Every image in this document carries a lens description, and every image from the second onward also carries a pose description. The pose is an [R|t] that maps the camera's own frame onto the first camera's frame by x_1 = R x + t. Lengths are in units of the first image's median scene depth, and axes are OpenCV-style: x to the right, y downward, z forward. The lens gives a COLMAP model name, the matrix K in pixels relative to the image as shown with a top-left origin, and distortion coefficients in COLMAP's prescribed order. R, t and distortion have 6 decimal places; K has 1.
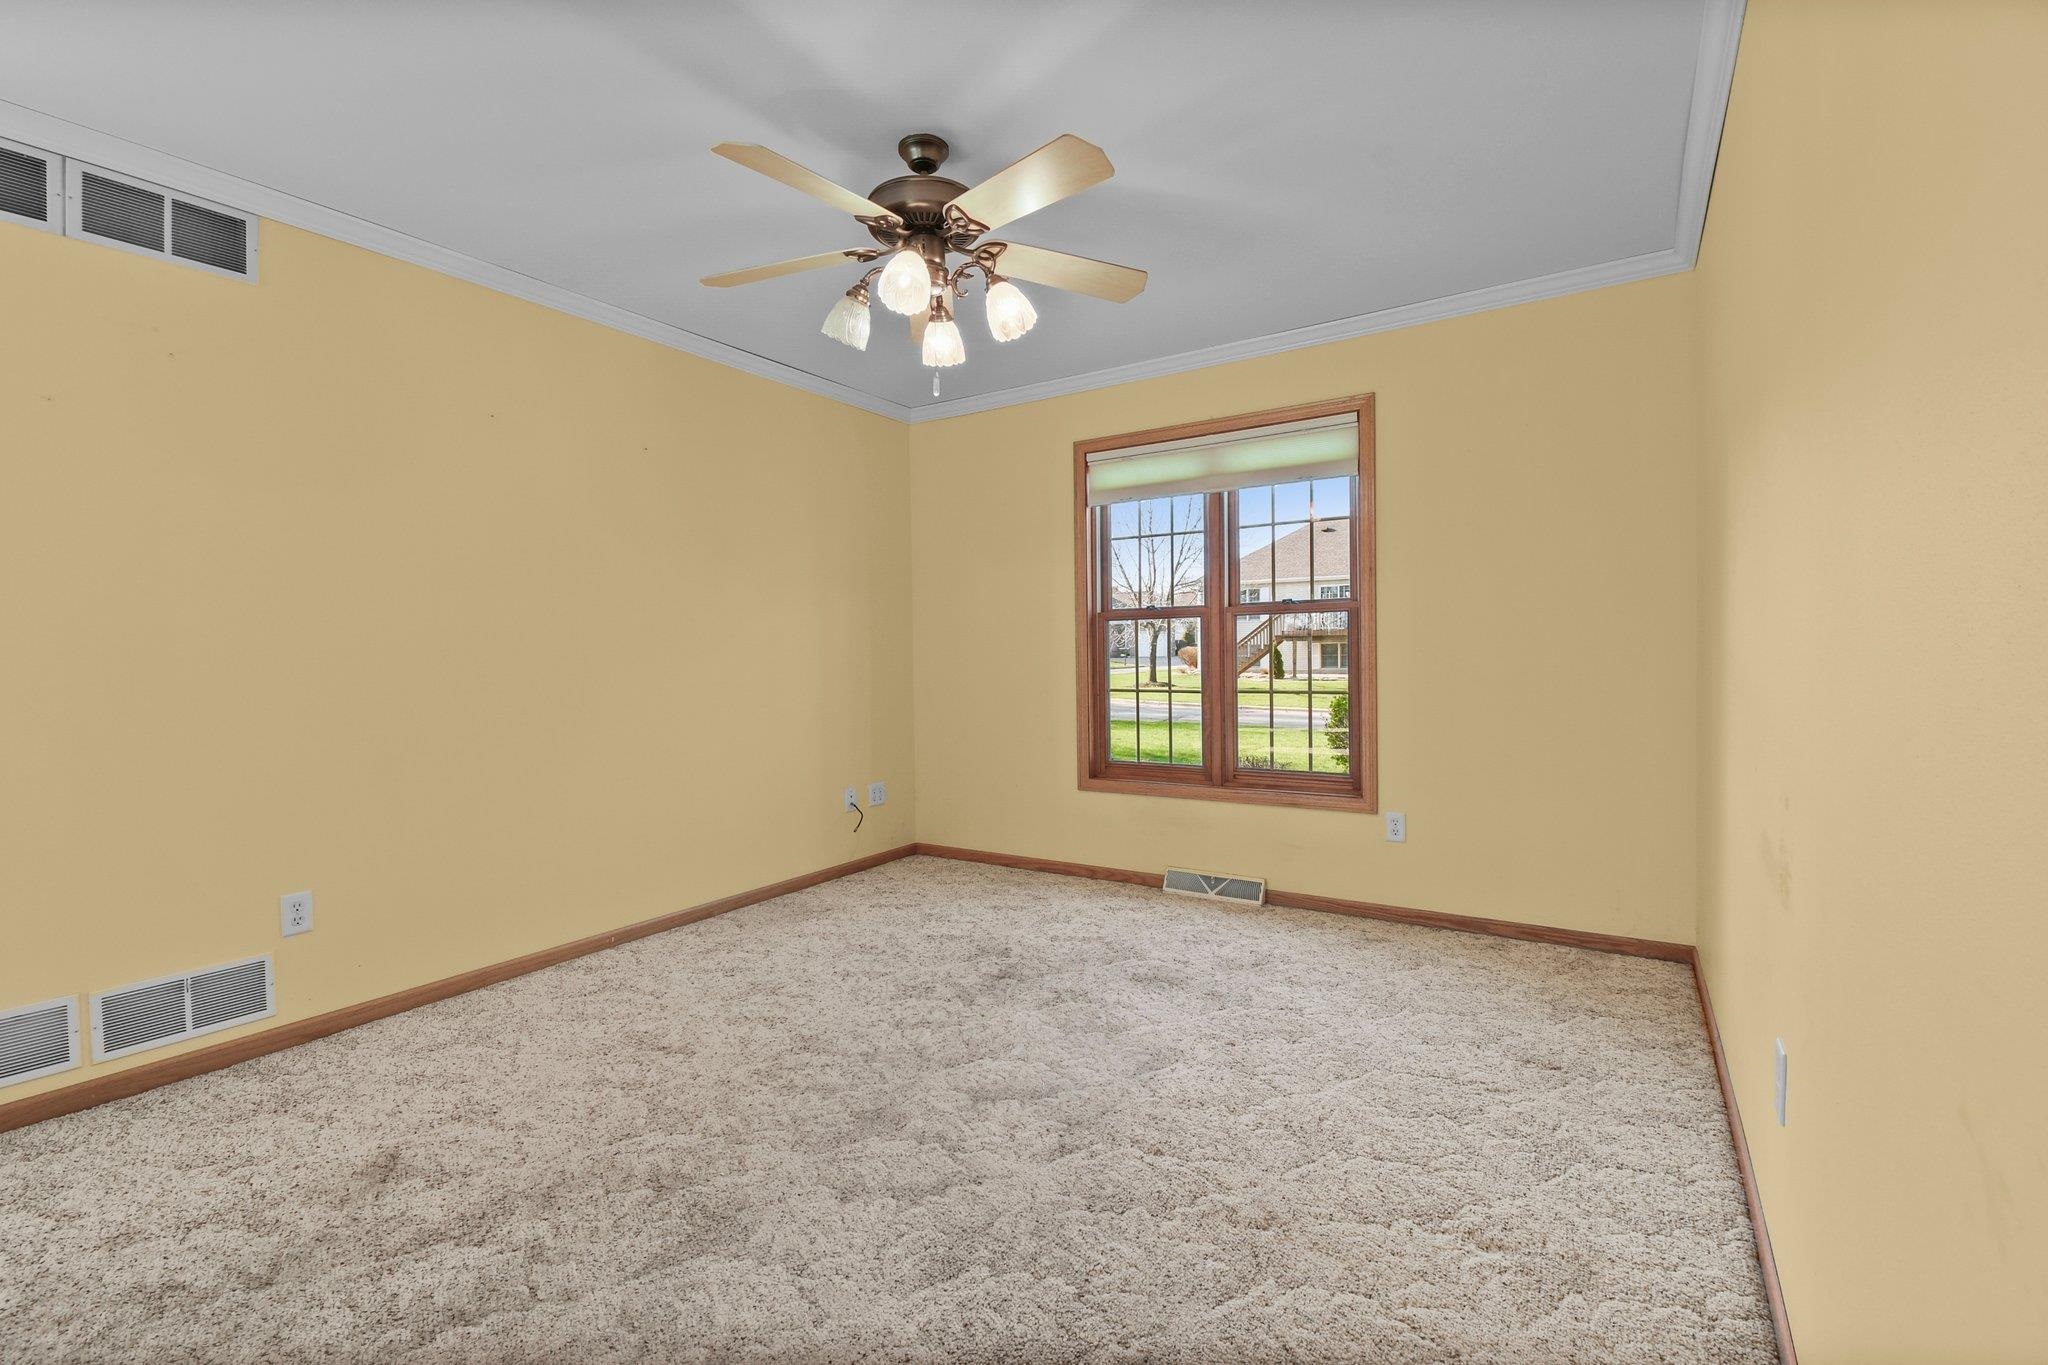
lens RADIAL K [[901.4, 0, 1021.6], [0, 901.4, 673.5], [0, 0, 1]] dist [0.036192, -0.025110]
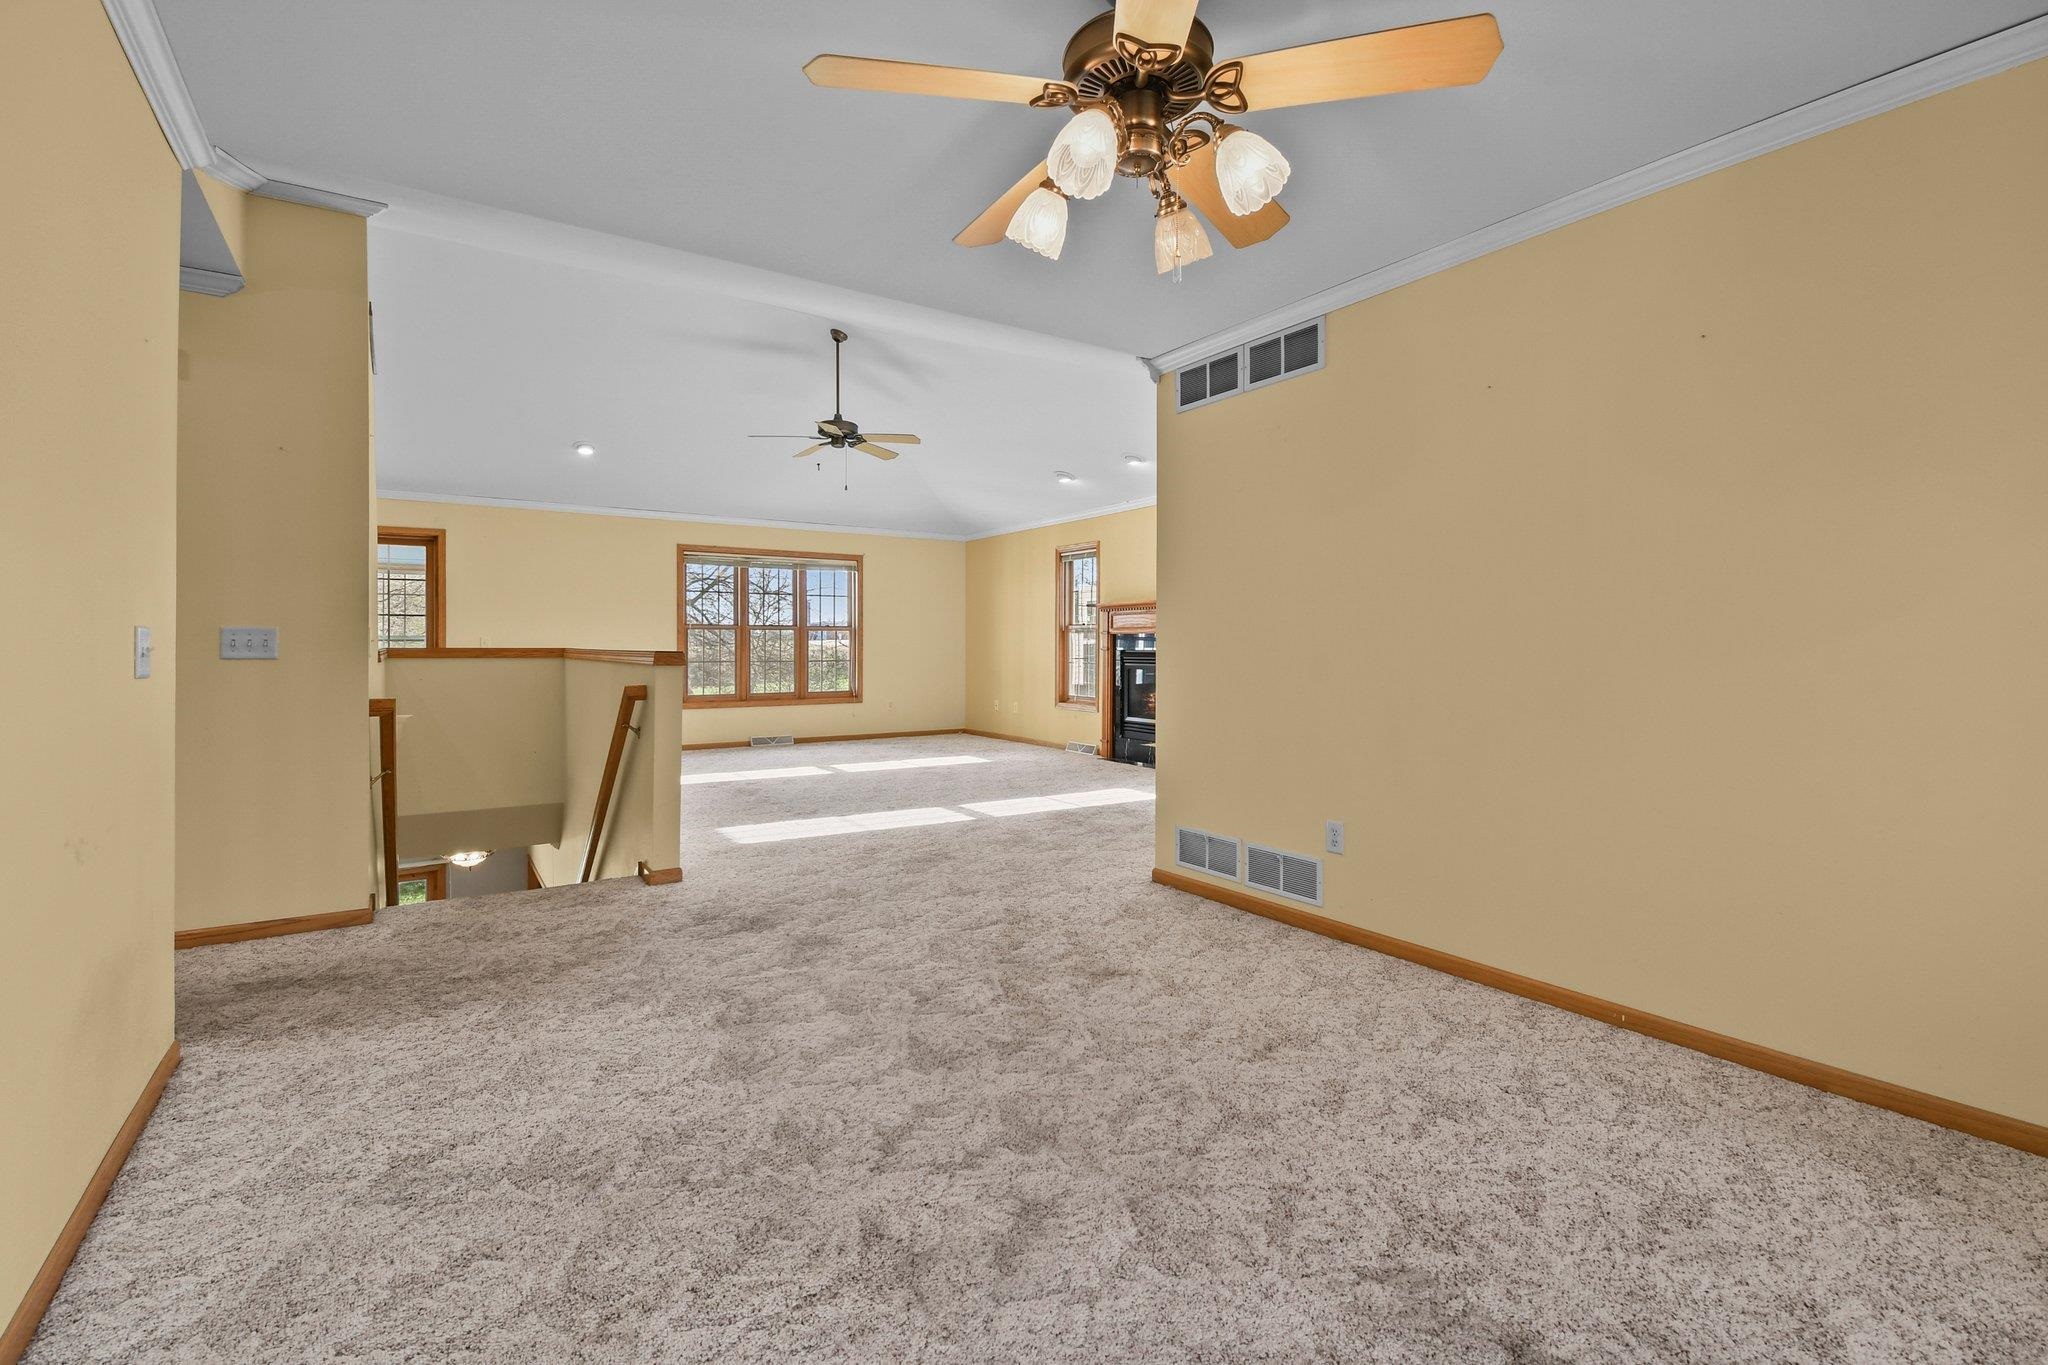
lens RADIAL K [[901.4, 0, 1021.6], [0, 901.4, 673.5], [0, 0, 1]] dist [0.036192, -0.025110]
pose [[-0.396620, 0.040518, -0.917088, 0.610108], [-0.011955, 0.998713, 0.049295, -0.034275], [0.917905, 0.030515, -0.395625, 1.178791]]
